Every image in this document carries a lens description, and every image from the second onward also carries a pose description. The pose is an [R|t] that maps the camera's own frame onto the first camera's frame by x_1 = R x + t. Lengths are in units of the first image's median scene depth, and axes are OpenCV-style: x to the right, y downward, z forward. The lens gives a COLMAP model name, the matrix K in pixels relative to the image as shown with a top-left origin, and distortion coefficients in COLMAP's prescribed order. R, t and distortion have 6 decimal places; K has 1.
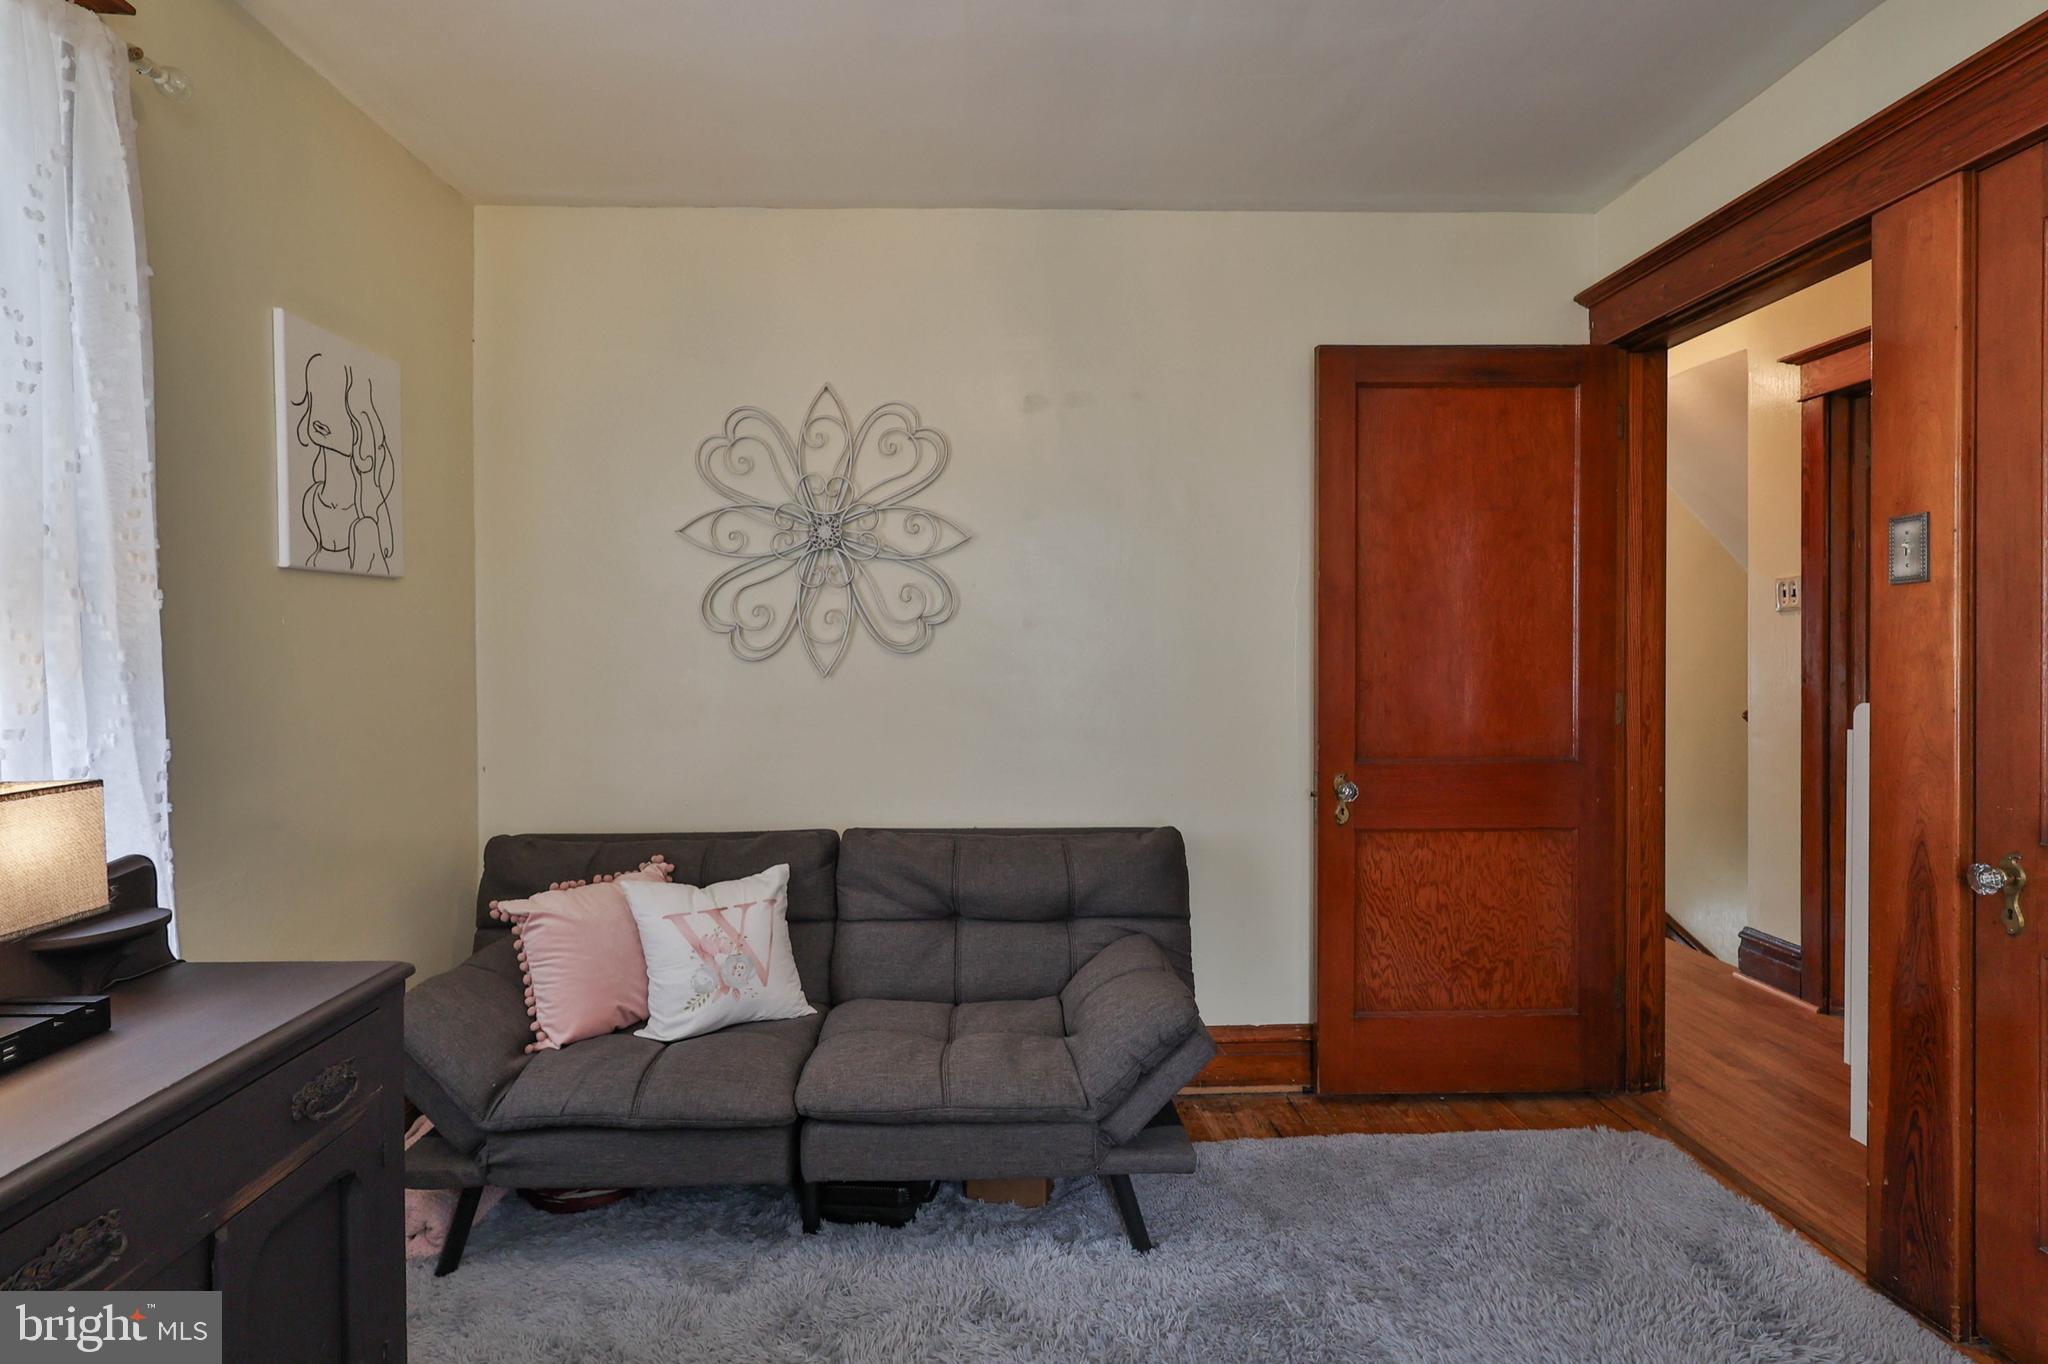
lens RADIAL K [[1012.0, 0, 1030.7], [0, 1012.0, 668.7], [0, 0, 1]] dist [-0.000072, 0.000972]
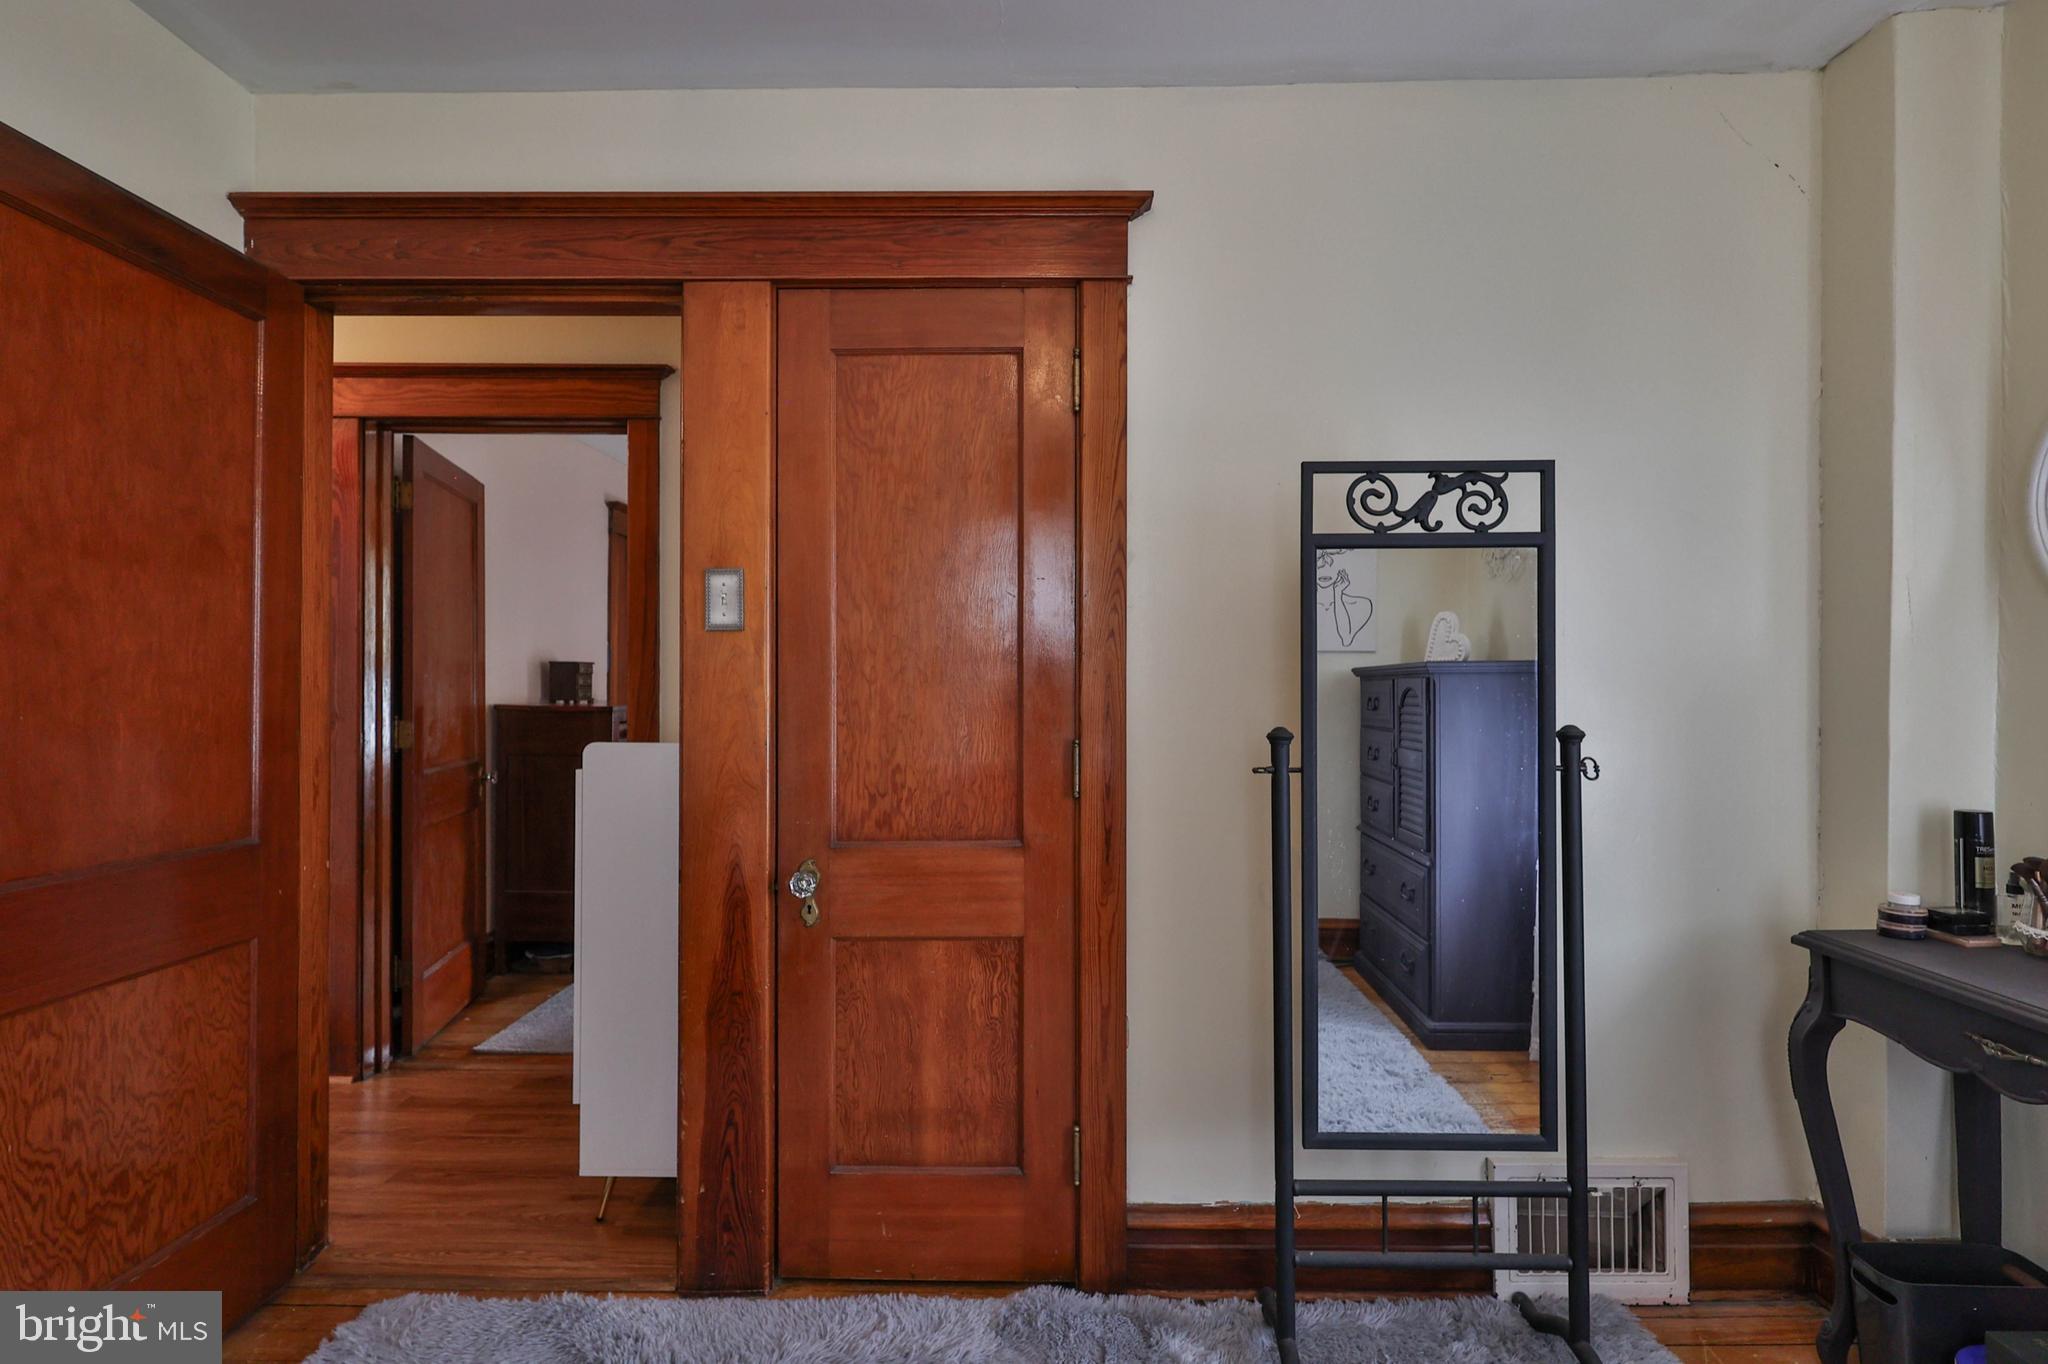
lens RADIAL K [[1012.0, 0, 1035.5], [0, 1012.0, 688.8], [0, 0, 1]] dist [-0.000072, 0.000972]
pose [[0.057132, 0.010183, 0.998315, -0.180543], [0.010842, 0.999883, -0.010819, -0.004871], [-0.998308, 0.011442, 0.057015, 0.513023]]
